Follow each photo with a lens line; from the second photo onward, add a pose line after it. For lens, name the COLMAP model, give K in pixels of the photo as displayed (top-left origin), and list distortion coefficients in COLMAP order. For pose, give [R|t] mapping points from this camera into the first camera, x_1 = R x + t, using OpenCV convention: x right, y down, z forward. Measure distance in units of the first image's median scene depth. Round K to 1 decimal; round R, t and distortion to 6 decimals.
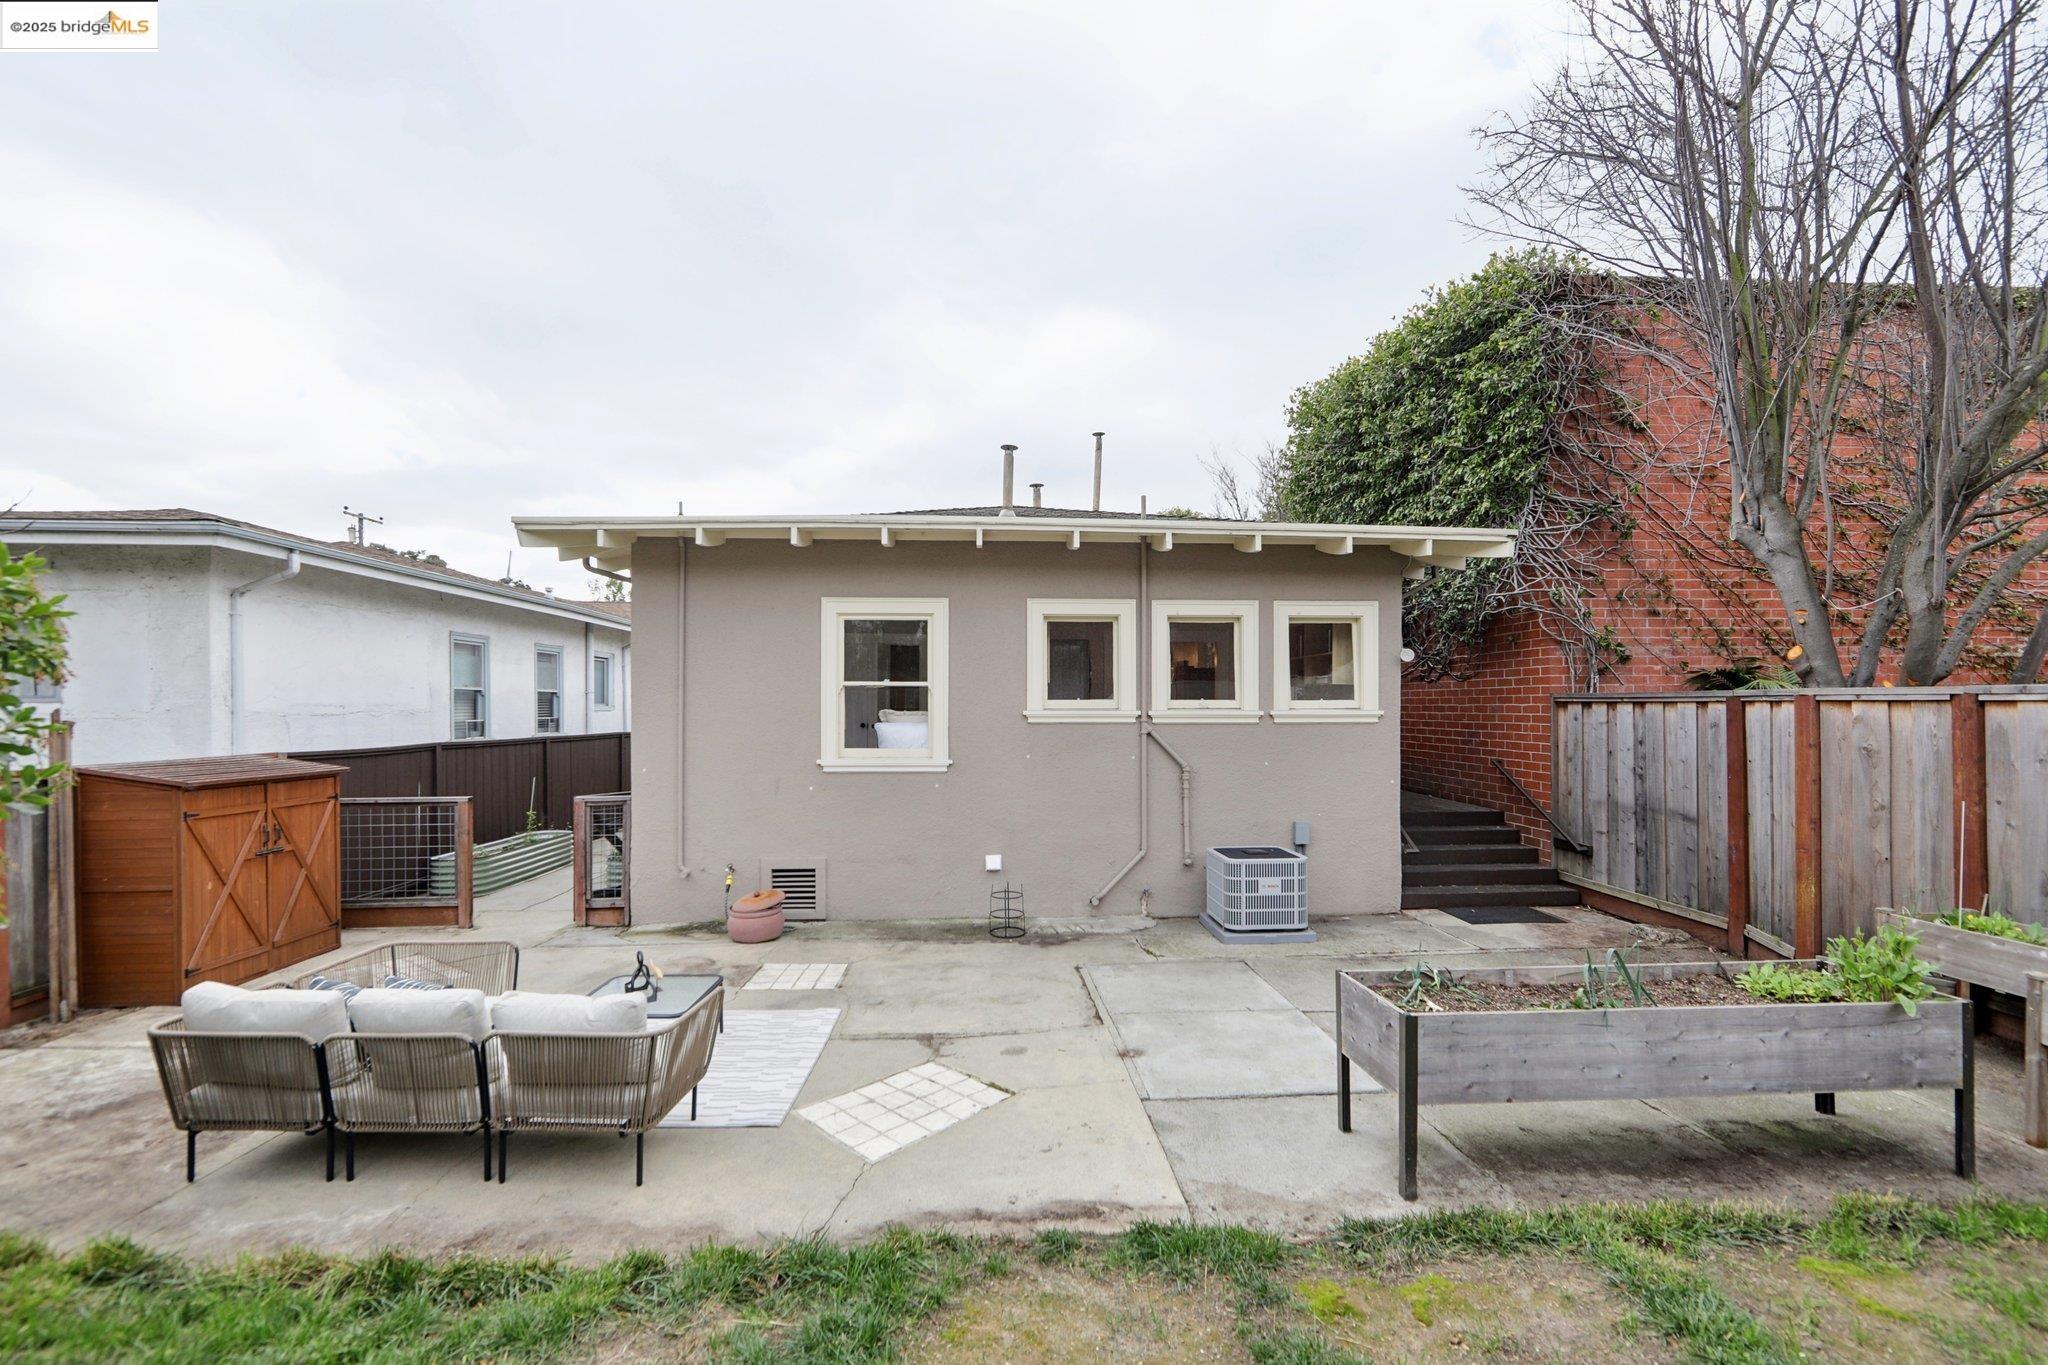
lens RADIAL K [[832.0, 0, 1021.8], [0, 832.0, 707.7], [0, 0, 1]] dist [-0.010369, 0.000402]
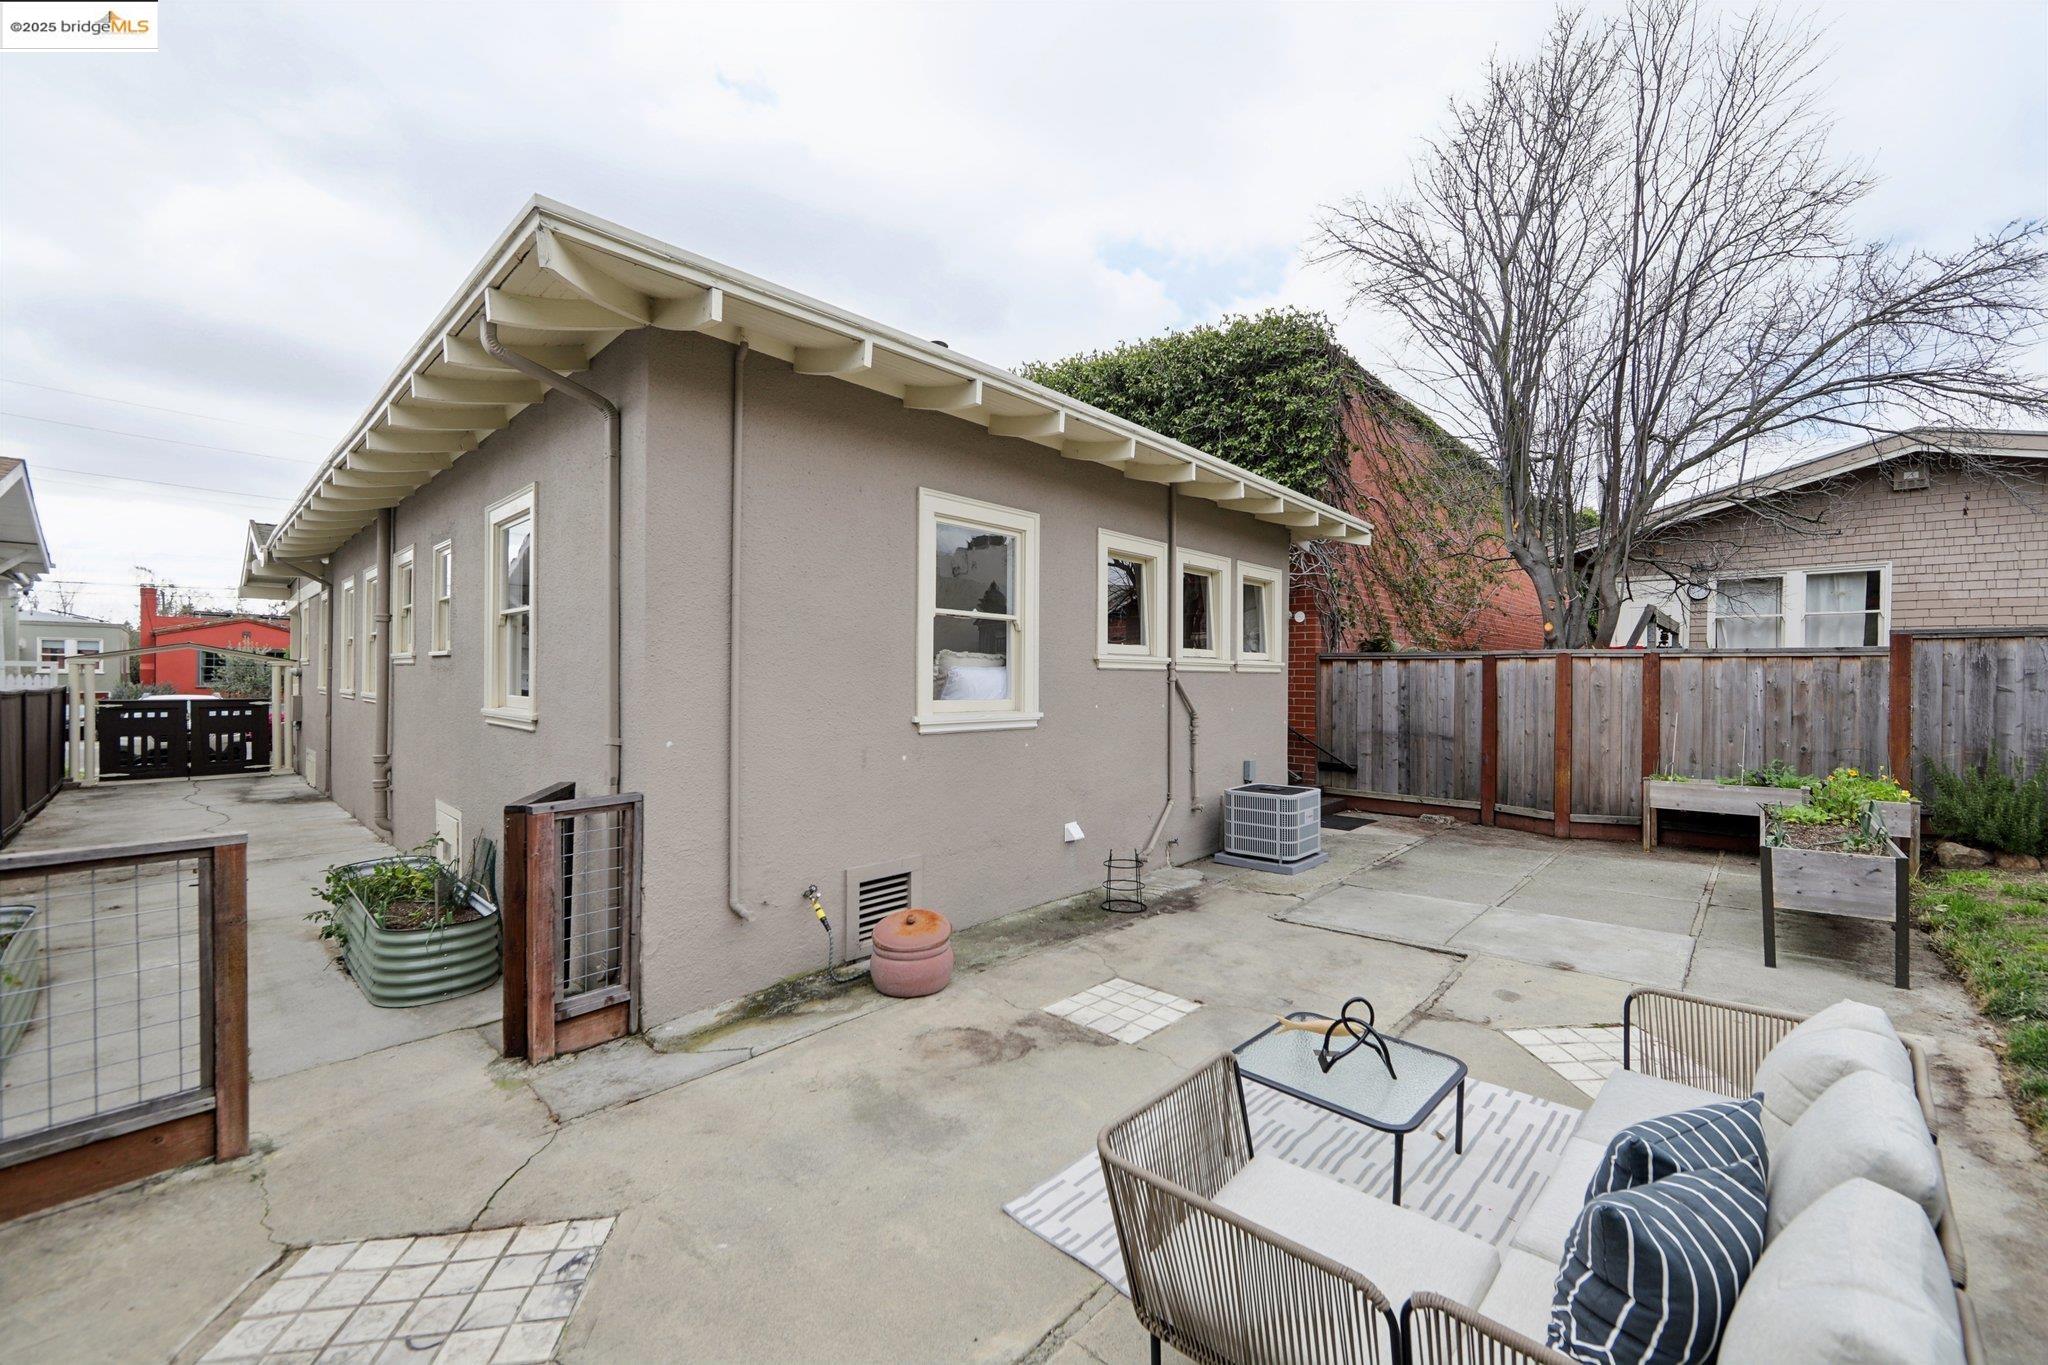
lens RADIAL K [[798.5, 0, 1028.4], [0, 798.5, 685.9], [0, 0, 1]] dist [-0.010839, 0.000068]
pose [[0.719906, -0.001680, 0.694069, -0.652982], [-0.006906, 0.999930, 0.009584, 0.029528], [-0.694037, -0.011693, 0.719844, 0.452062]]
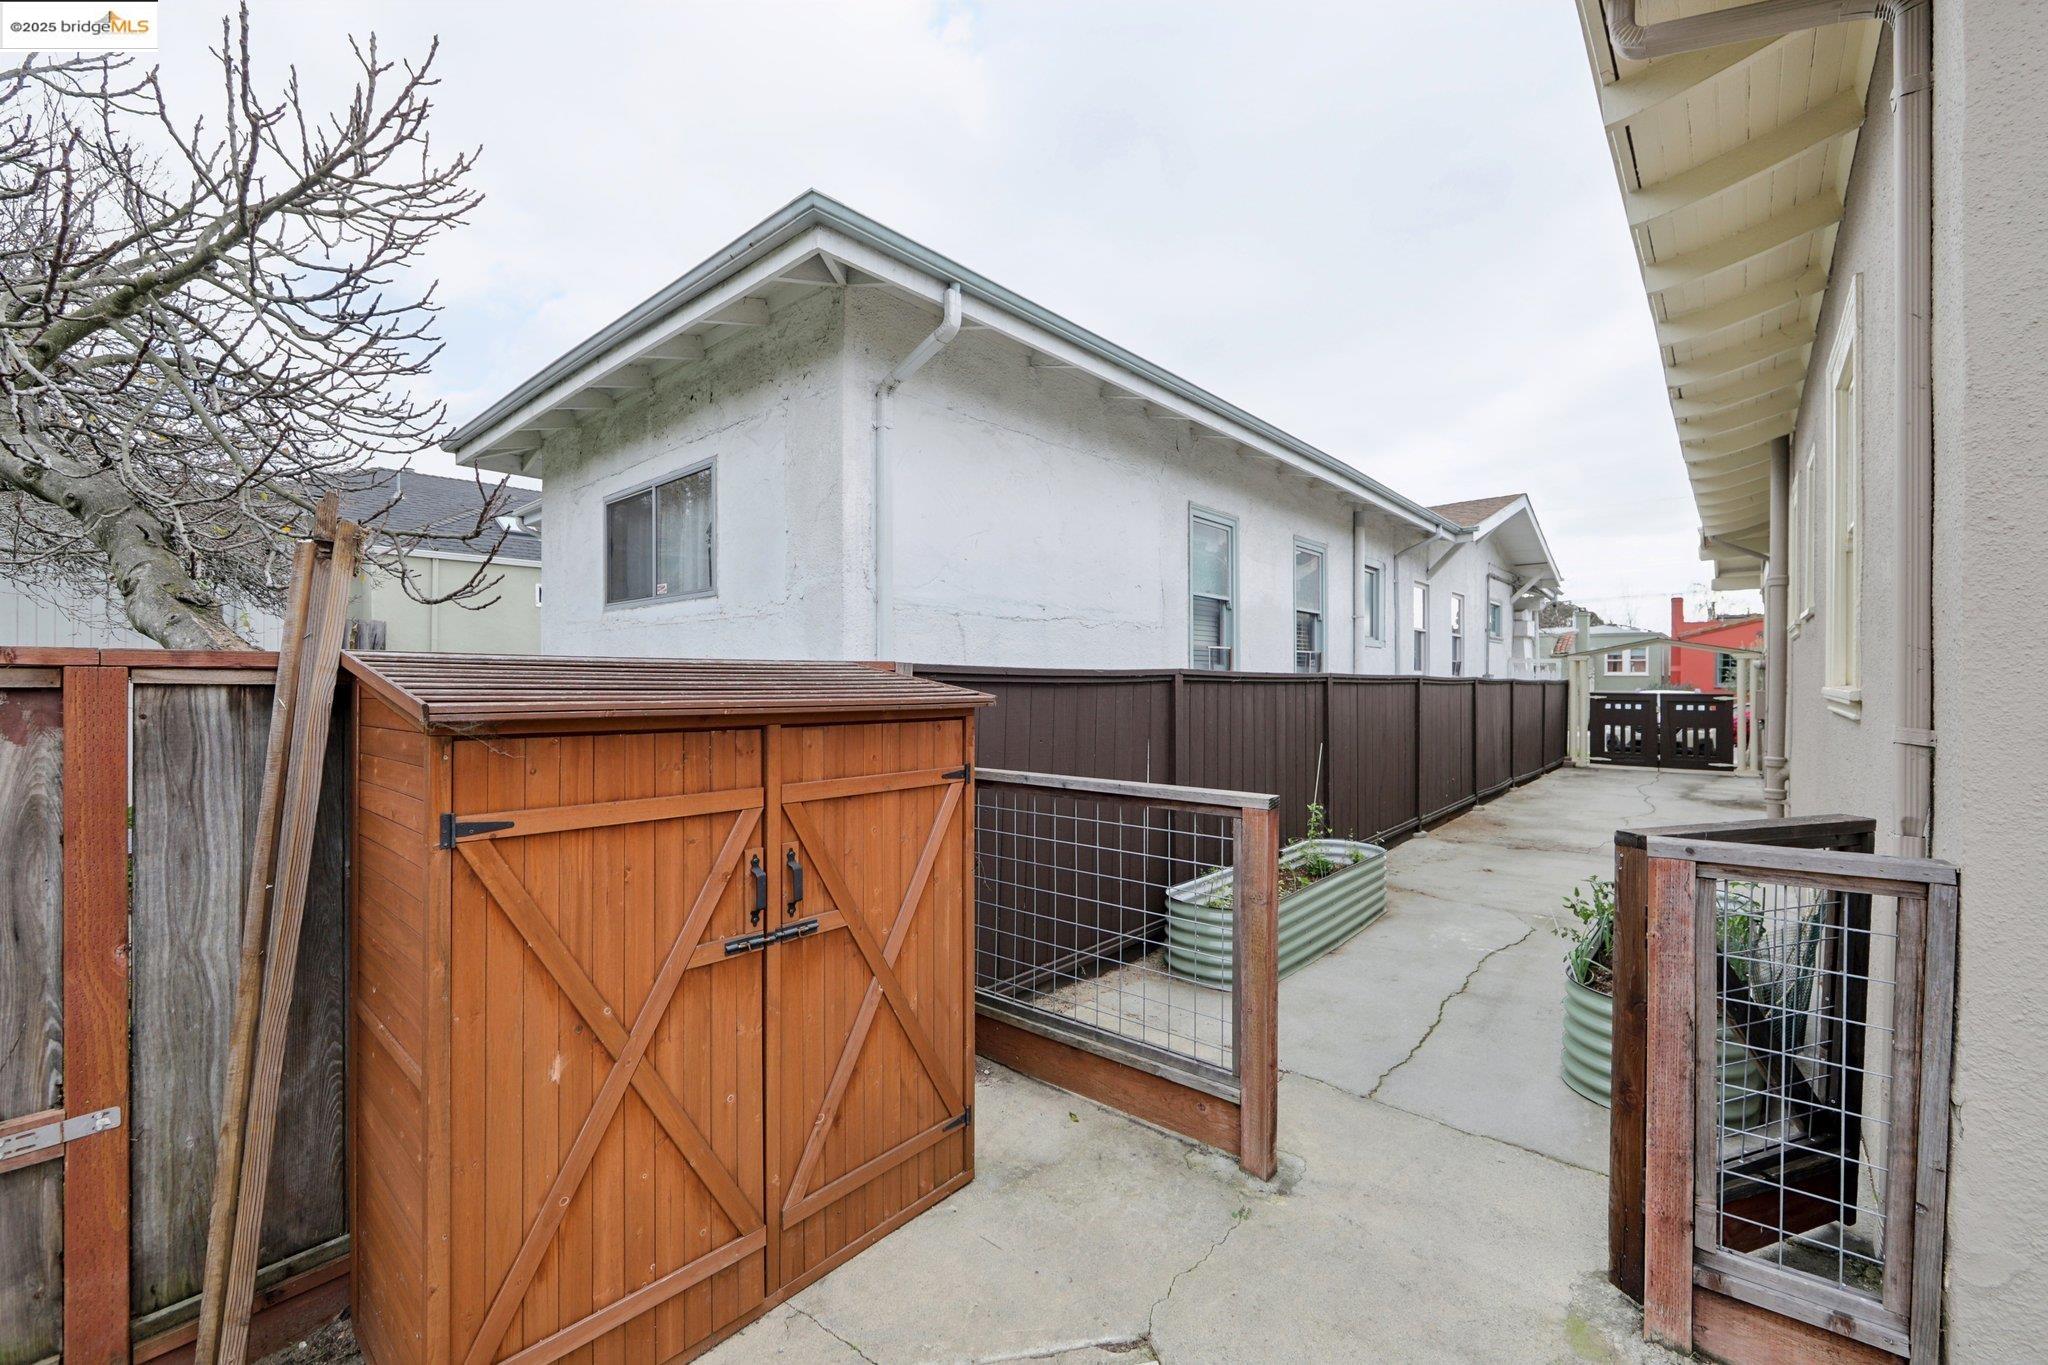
lens RADIAL K [[819.2, 0, 1024.0], [0, 819.2, 682.5], [0, 0, 1]] dist [-0.008812, 0.000411]
pose [[0.714918, 0.009251, -0.699147, -0.500306], [-0.004296, 0.999952, 0.008839, 0.057615], [0.699195, -0.003316, 0.714924, 0.680584]]
